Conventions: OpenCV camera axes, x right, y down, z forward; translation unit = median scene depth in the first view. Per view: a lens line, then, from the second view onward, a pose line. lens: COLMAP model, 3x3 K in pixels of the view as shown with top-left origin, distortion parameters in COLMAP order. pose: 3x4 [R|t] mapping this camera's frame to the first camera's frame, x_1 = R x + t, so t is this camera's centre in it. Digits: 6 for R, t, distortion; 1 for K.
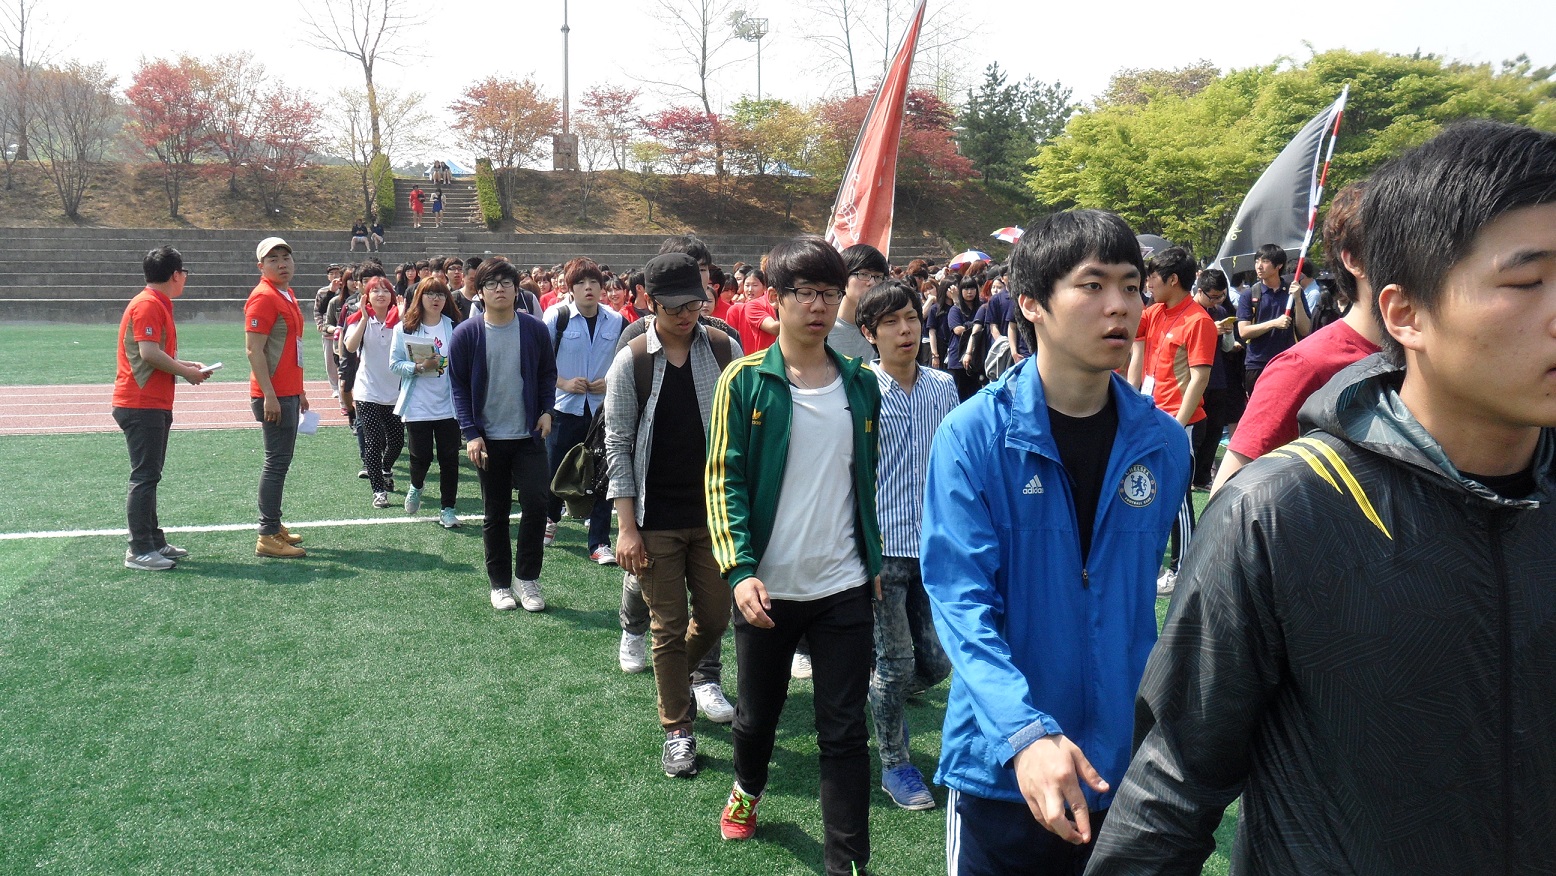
lens RADIAL K [[1488.2, 0, 773.6], [0, 1488.2, 443.1], [0, 0, 1]] dist [0.021906, 0.000000]
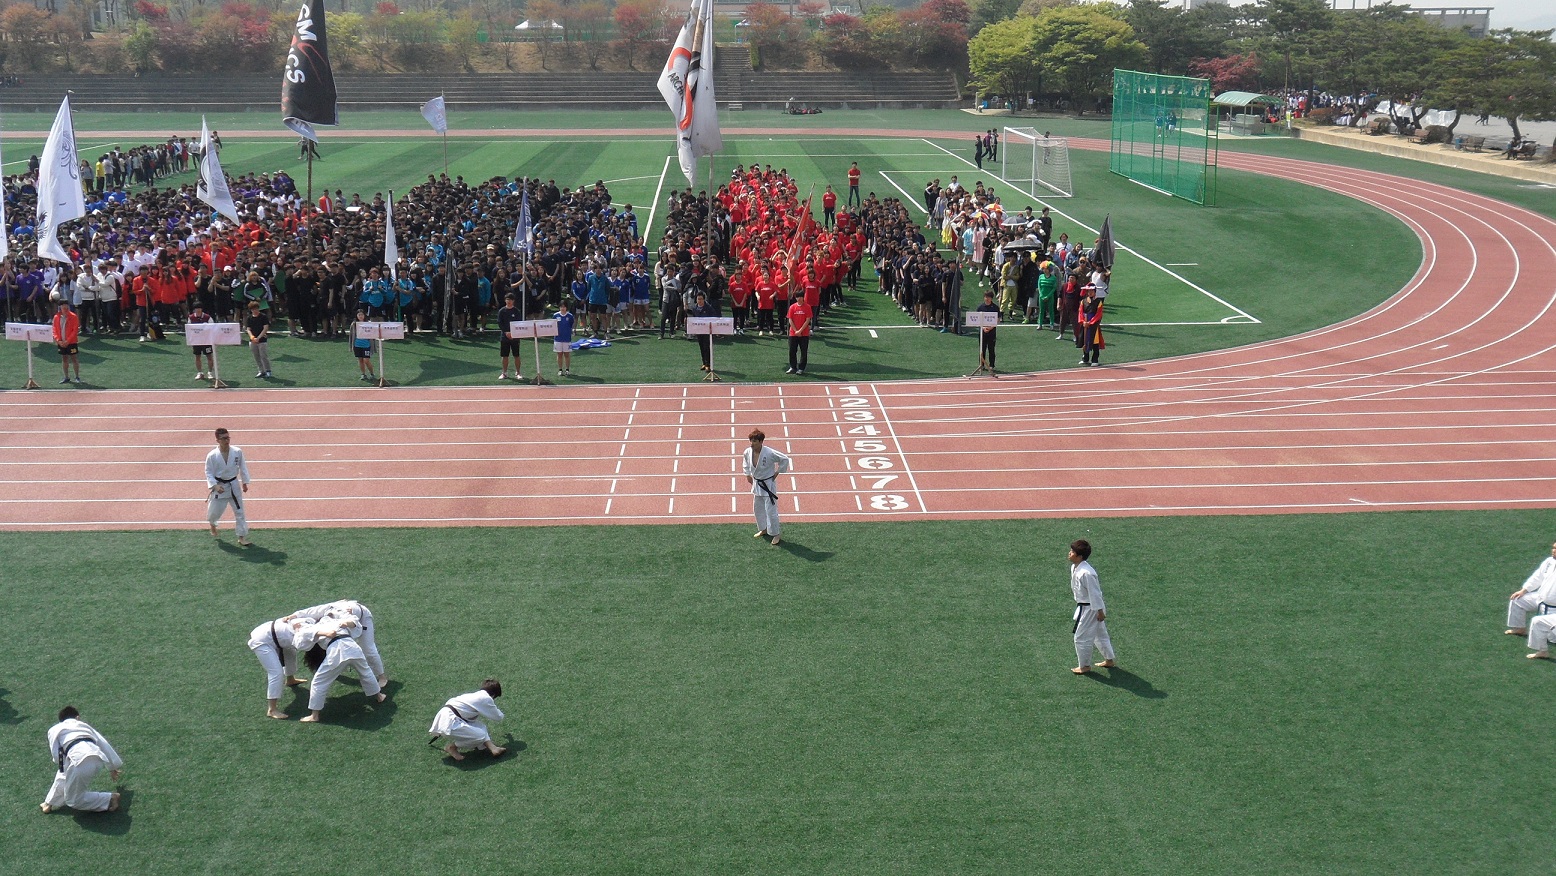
lens RADIAL K [[1683.2, 0, 772.6], [0, 1683.2, 445.4], [0, 0, 1]] dist [0.018847, 0.000000]
pose [[0.973348, 0.052793, -0.223175, 0.473851], [-0.022714, 0.990550, 0.135256, 0.086166], [0.228207, -0.126581, 0.965349, -1.677987]]
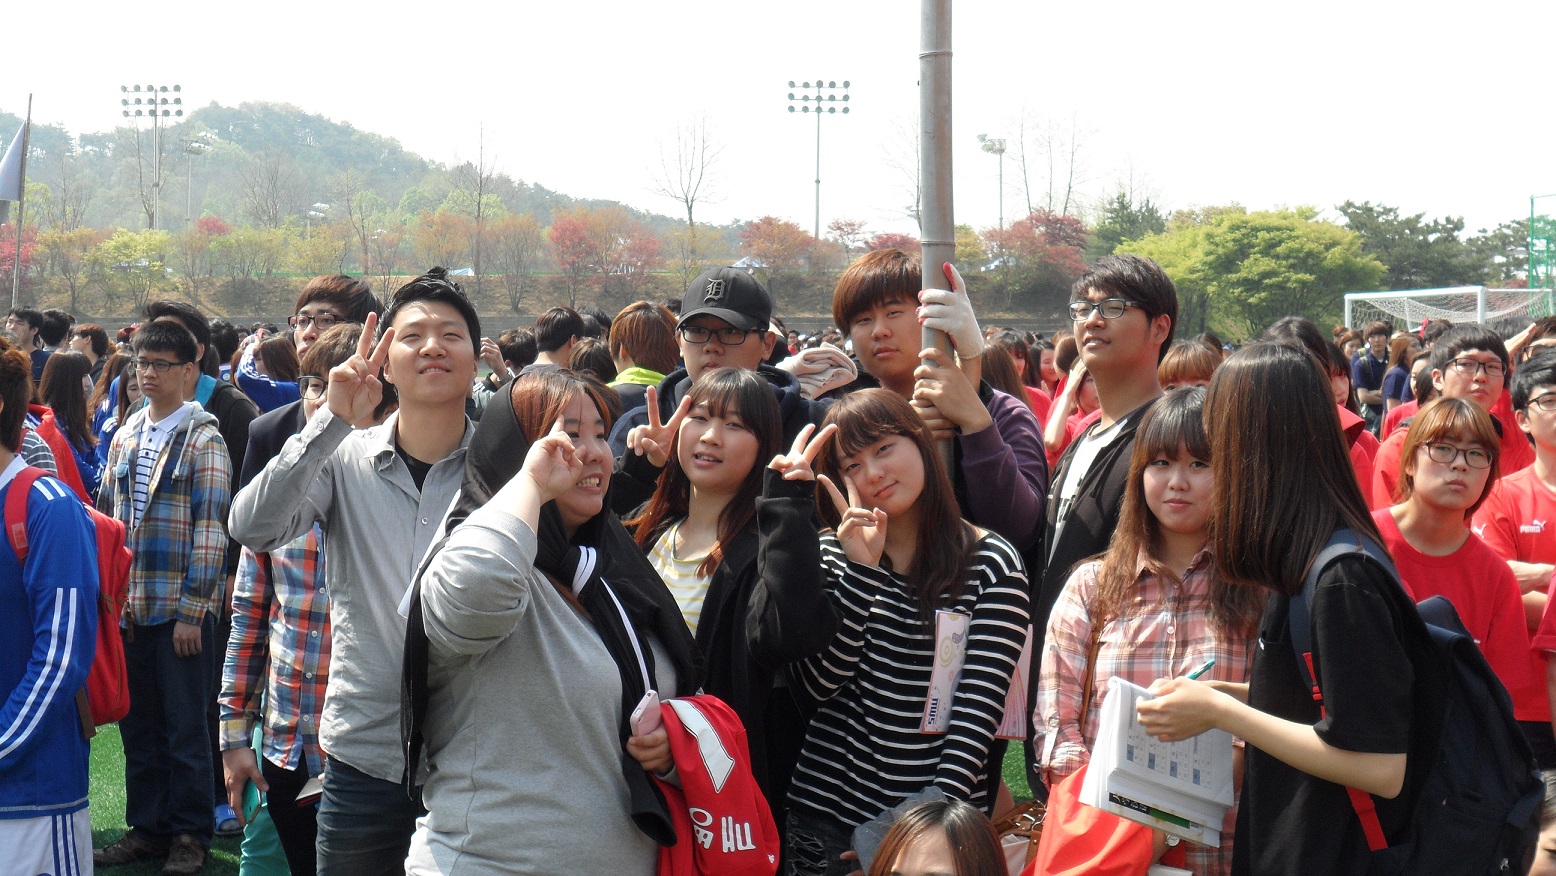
lens RADIAL K [[2020.0, 0, 775.6], [0, 2020.0, 434.0], [0, 0, 1]] dist [-0.143822, 0.000000]
pose [[0.975326, 0.010012, -0.220542, 0.290562], [-0.025544, 0.997379, -0.067689, 0.123097], [0.219287, 0.071653, 0.973026, -1.039911]]
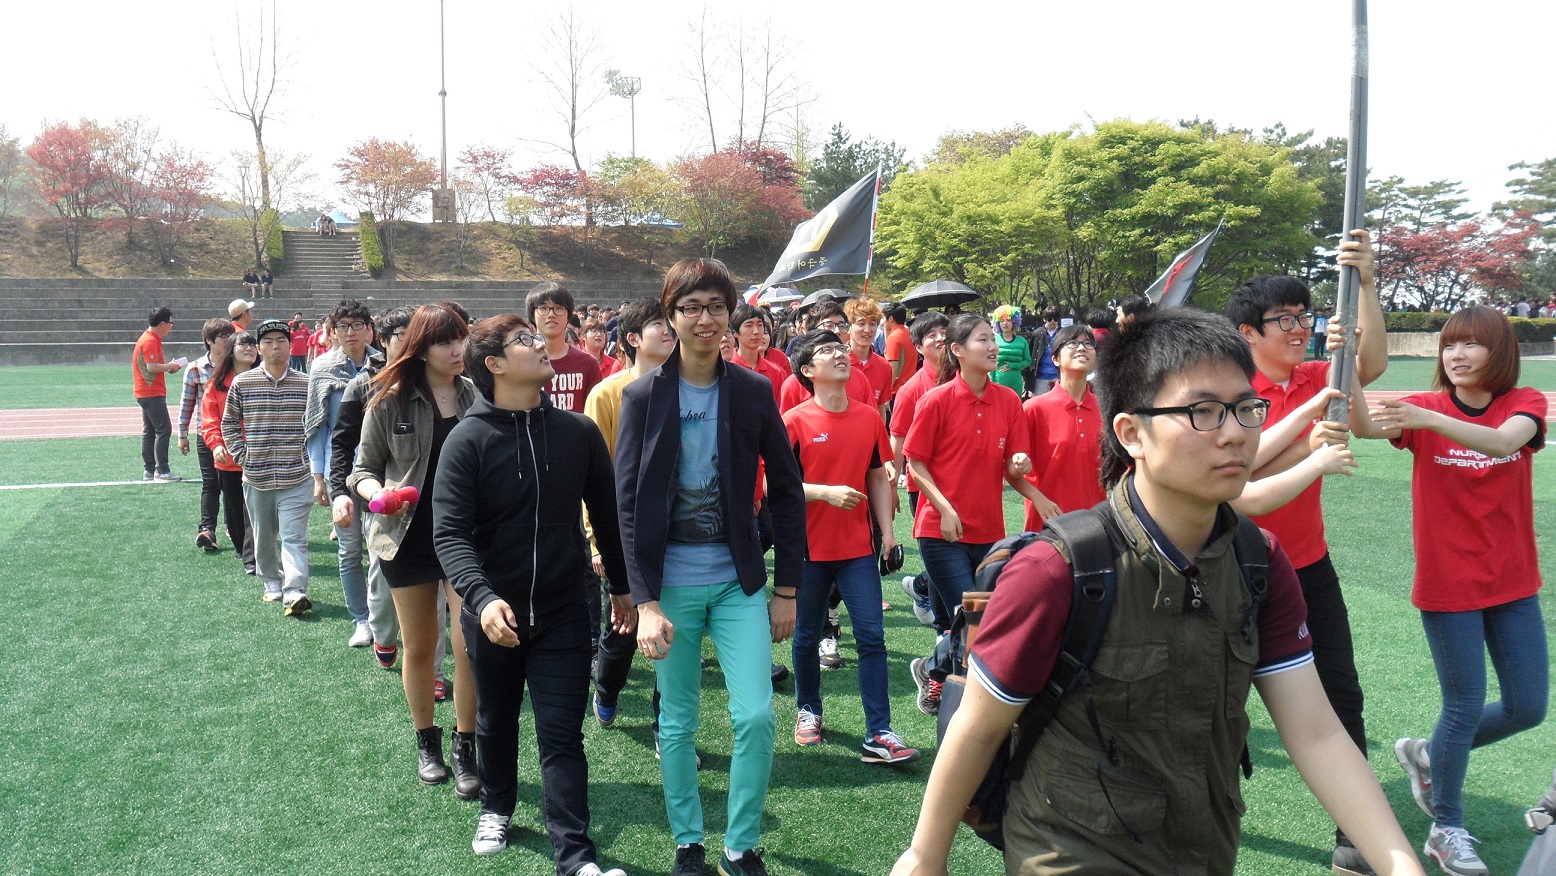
lens RADIAL K [[1488.2, 0, 768.1], [0, 1488.2, 438.0], [0, 0, 1]] dist [0.021906, 0.000000]
pose [[0.997953, -0.012062, 0.062797, 0.028105], [0.014000, 0.999436, -0.030508, 0.011281], [-0.062394, 0.031325, 0.997560, -0.100264]]
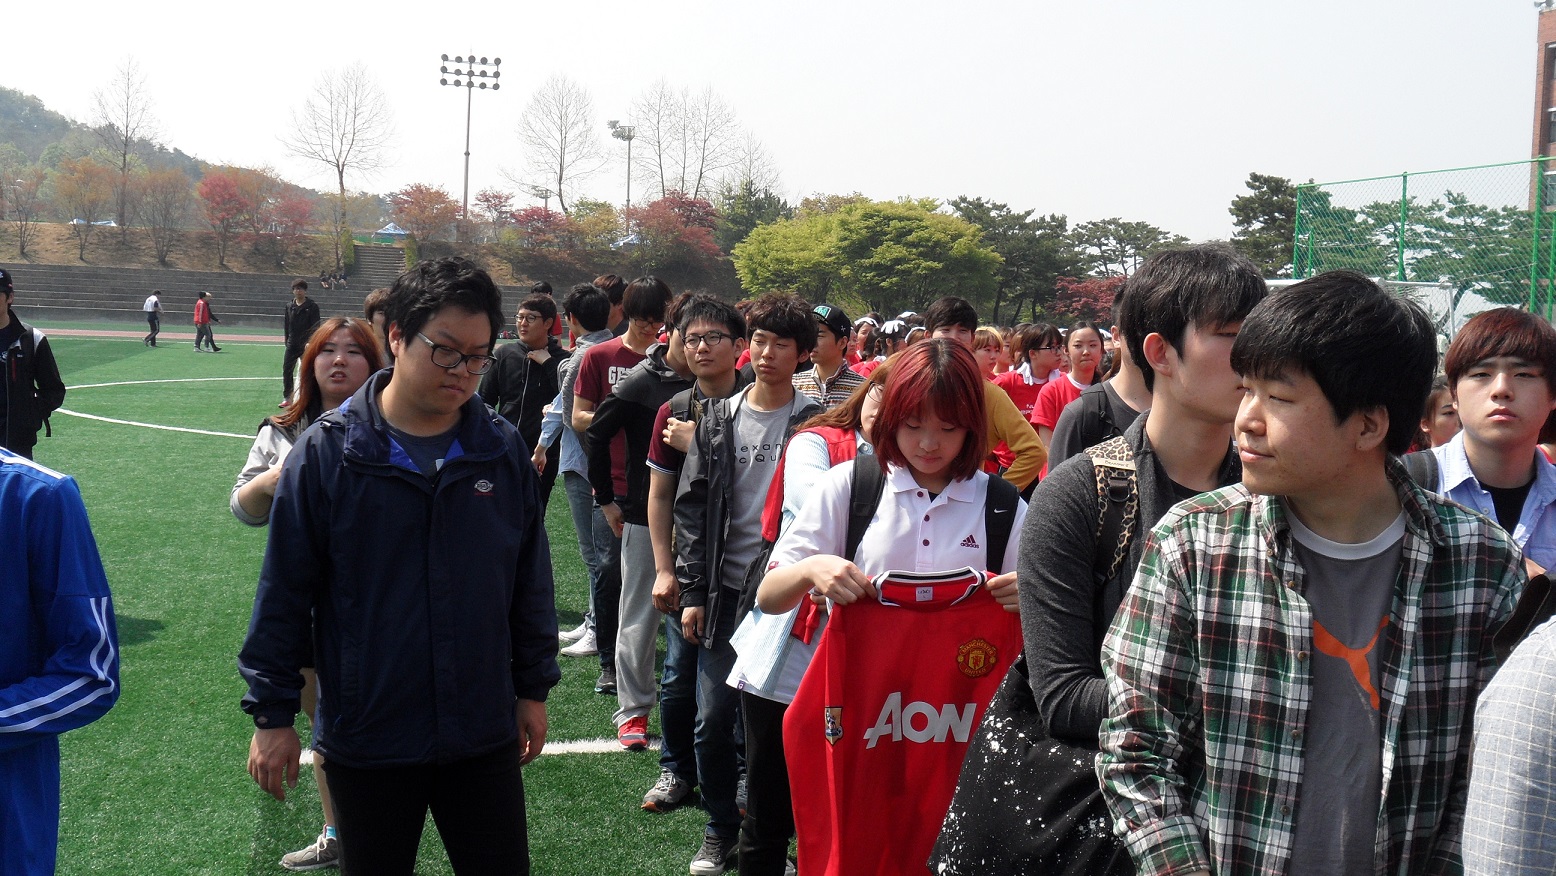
lens RADIAL K [[1683.2, 0, 773.1], [0, 1683.2, 461.8], [0, 0, 1]] dist [0.018847, 0.000000]
pose [[0.999257, 0.038432, 0.003052, 0.207099], [-0.038323, 0.998812, -0.030111, 0.096932], [-0.004206, 0.029971, 0.999542, -0.838690]]
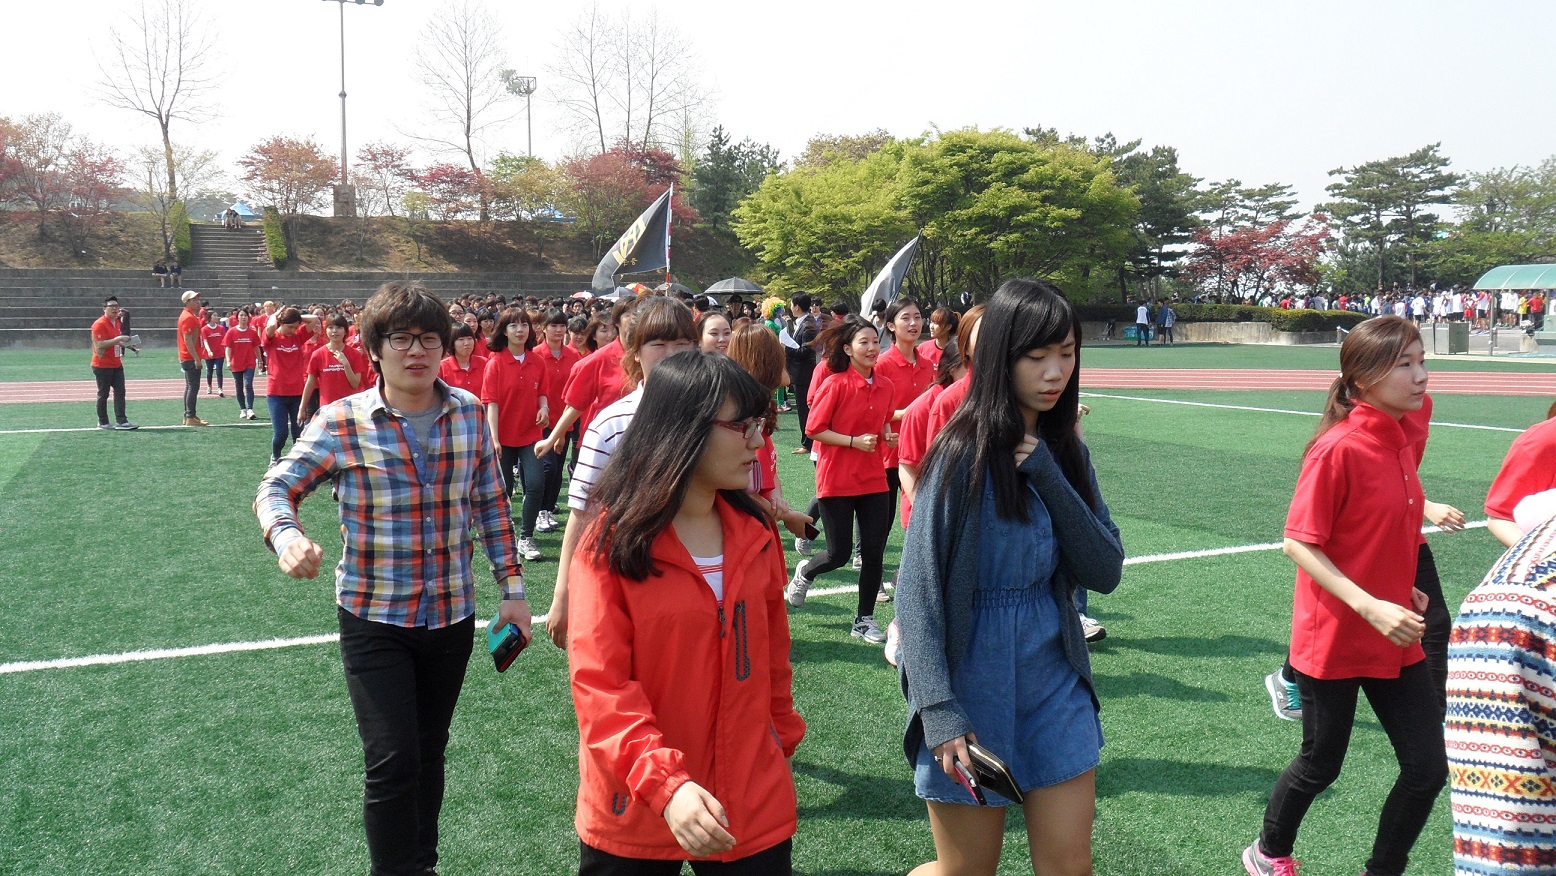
lens RADIAL K [[1488.2, 0, 764.7], [0, 1488.2, 442.5], [0, 0, 1]] dist [0.021906, 0.000000]
pose [[0.992641, -0.014989, 0.120164, 0.044980], [0.017616, 0.999628, -0.020828, 0.023006], [-0.119807, 0.022792, 0.992536, -0.193865]]
